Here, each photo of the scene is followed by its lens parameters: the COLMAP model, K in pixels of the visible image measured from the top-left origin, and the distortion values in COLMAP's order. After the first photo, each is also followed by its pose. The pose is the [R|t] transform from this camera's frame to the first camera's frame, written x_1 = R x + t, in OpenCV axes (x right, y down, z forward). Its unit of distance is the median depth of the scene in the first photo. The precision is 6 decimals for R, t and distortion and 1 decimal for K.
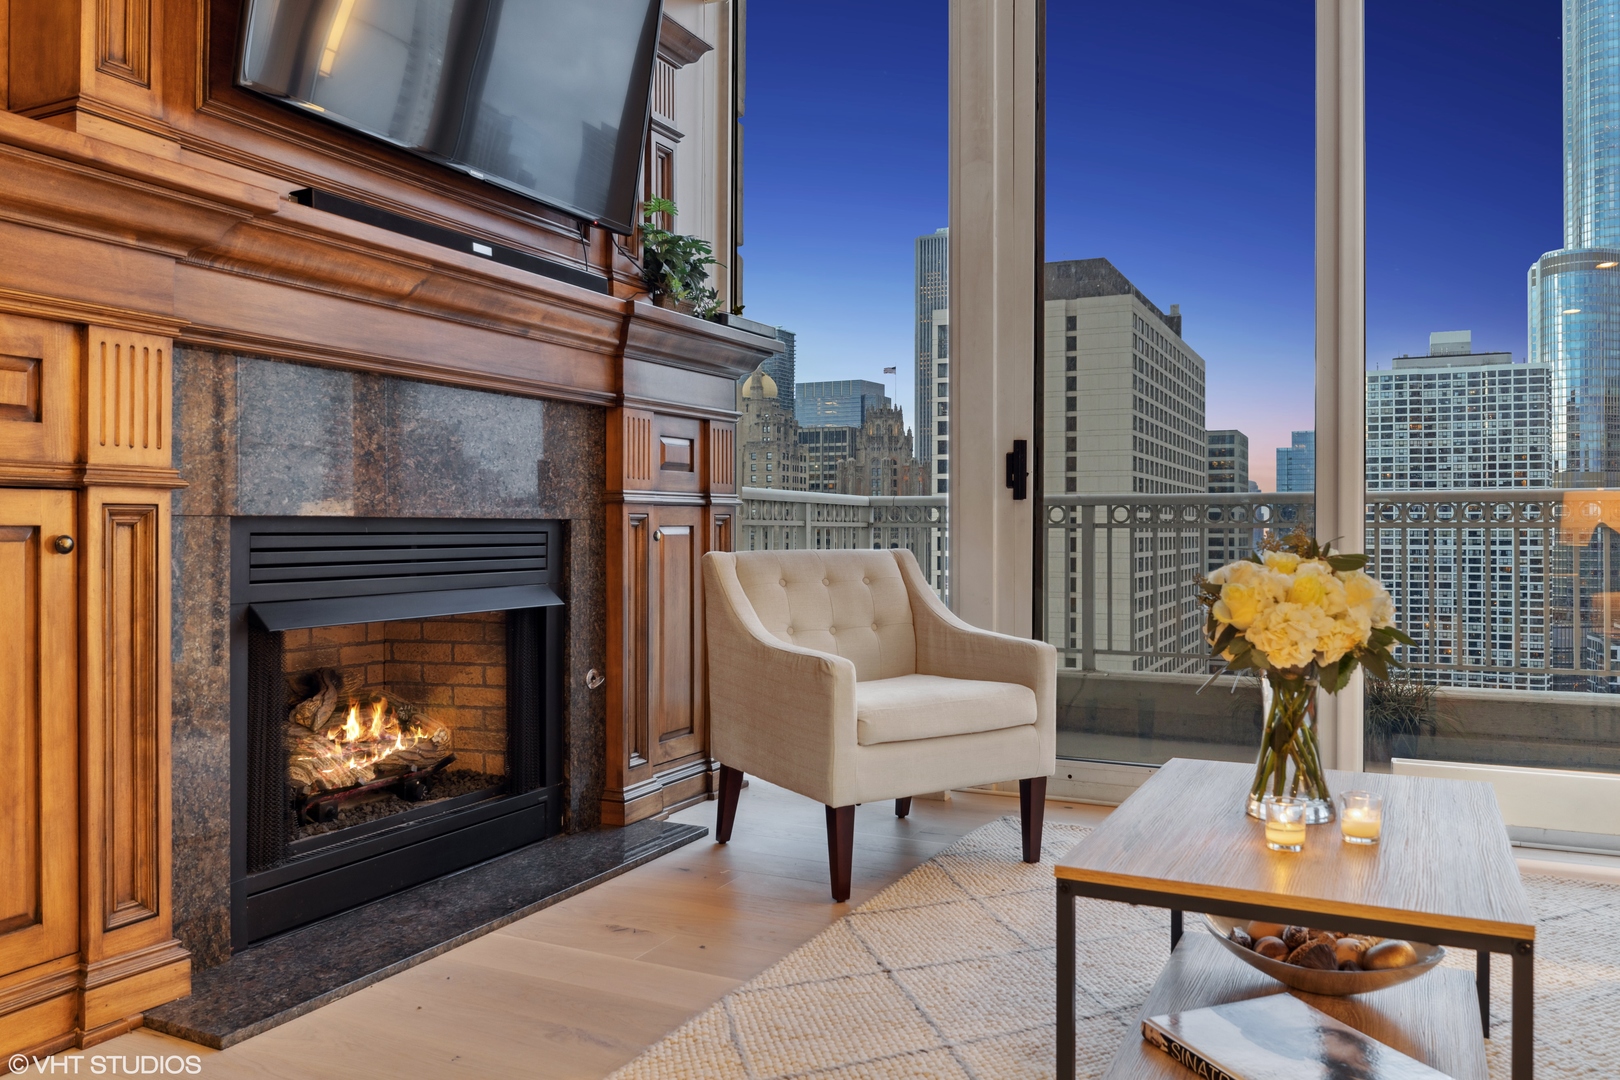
lens RADIAL K [[1211.6, 0, 810.0], [0, 1211.6, 540.0], [0, 0, 1]] dist [-0.009438, -0.004662]
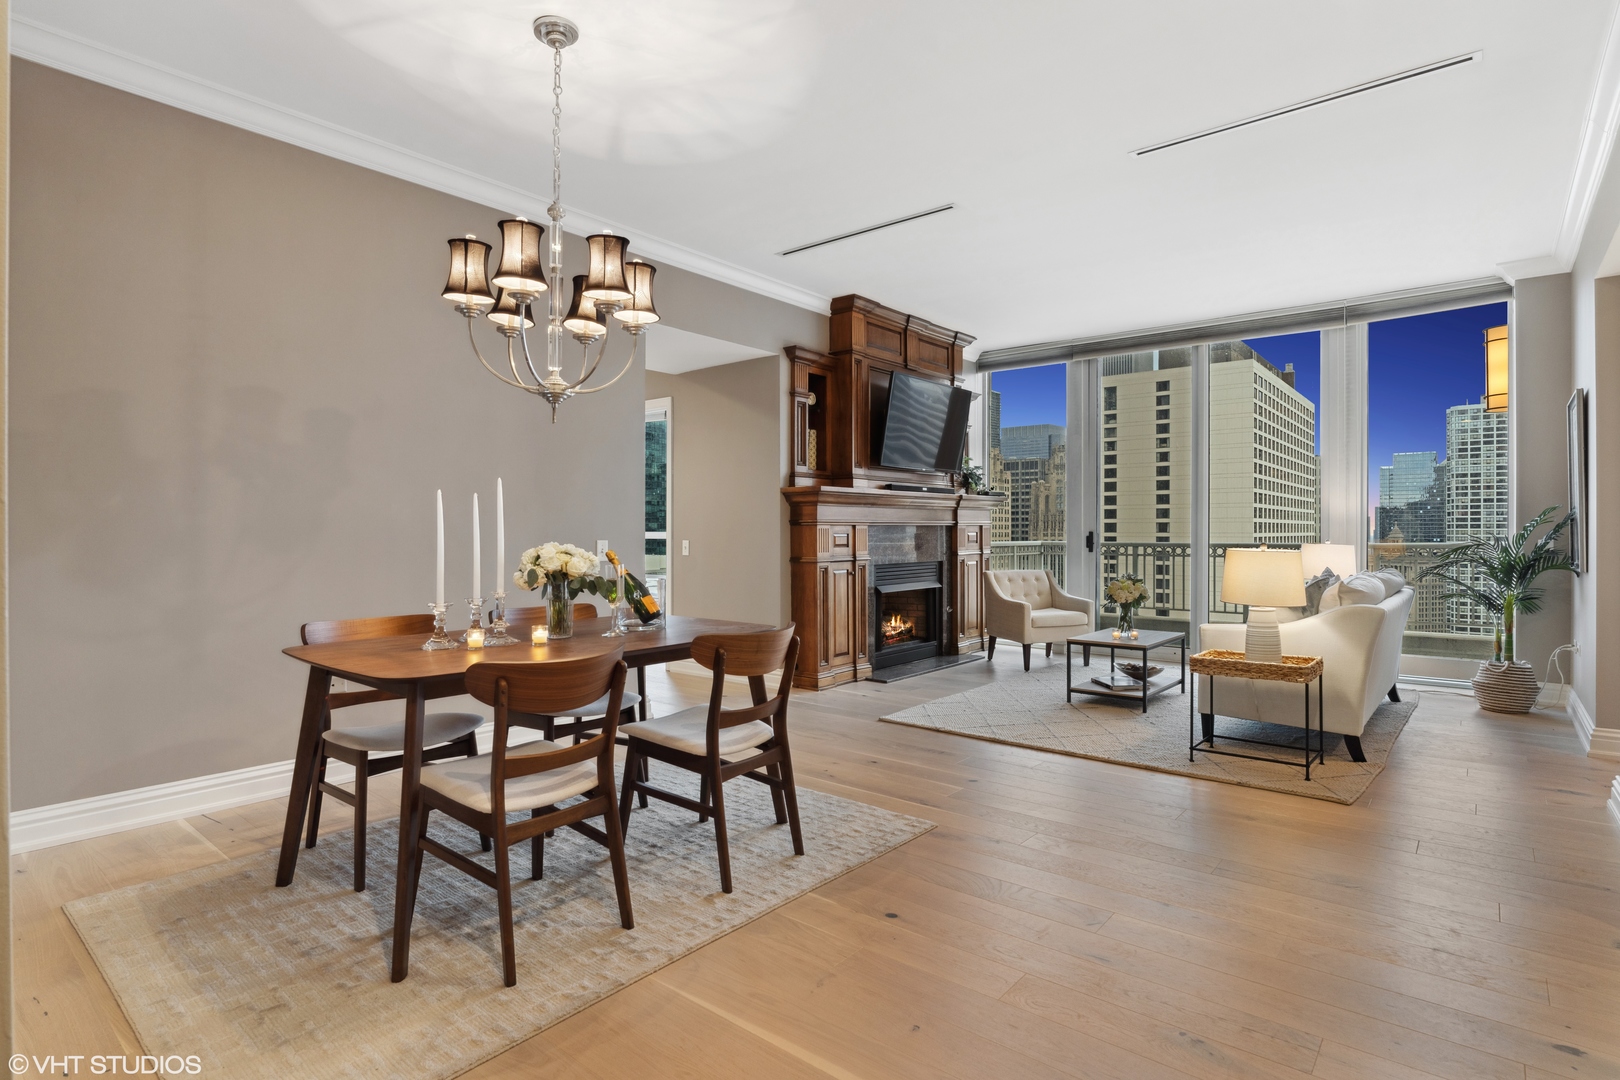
lens RADIAL K [[813.7, 0, 810.0], [0, 813.7, 540.0], [0, 0, 1]] dist [-0.001669, -0.000416]
pose [[0.970975, -0.002343, -0.239171, -0.016805], [0.002651, 0.999996, 0.000966, -0.073481], [0.239168, -0.001572, 0.970977, -1.178153]]
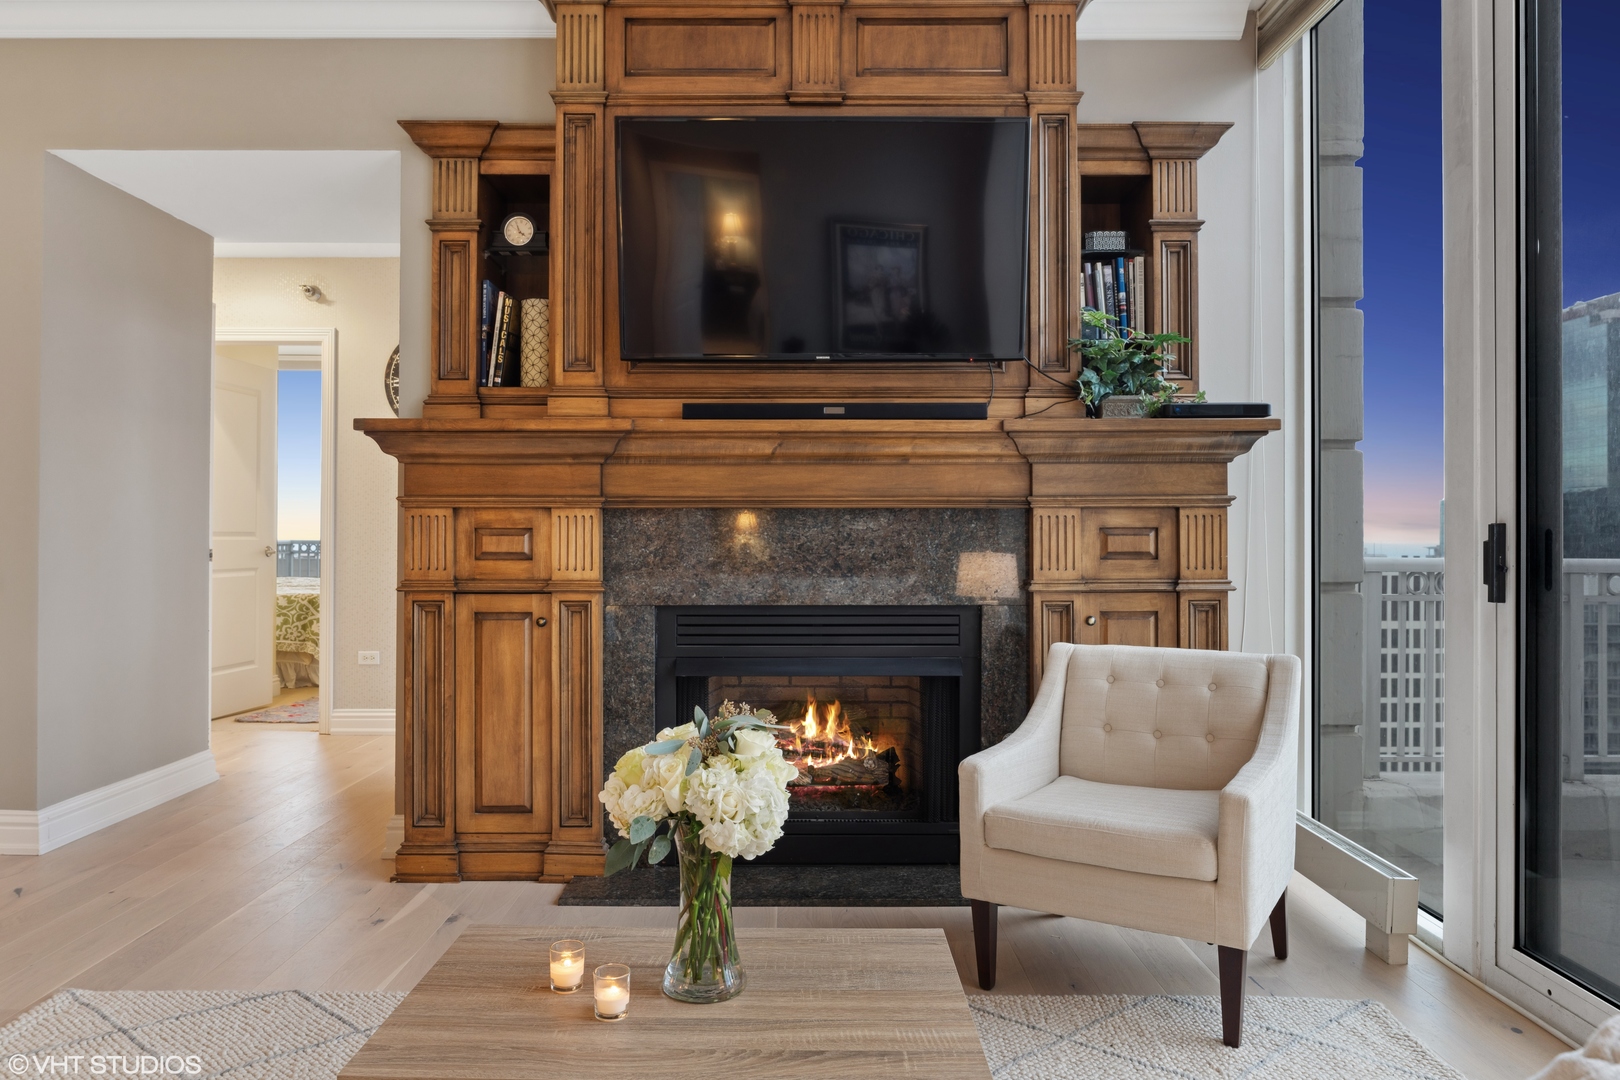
lens RADIAL K [[1073.3, 0, 810.0], [0, 1073.3, 540.0], [0, 0, 1]] dist [-0.005458, -0.001099]
pose [[0.439668, 0.003255, -0.898155, 0.648997], [-0.008952, 0.999960, -0.000758, -0.075381], [0.898116, 0.008374, 0.439679, 0.359295]]
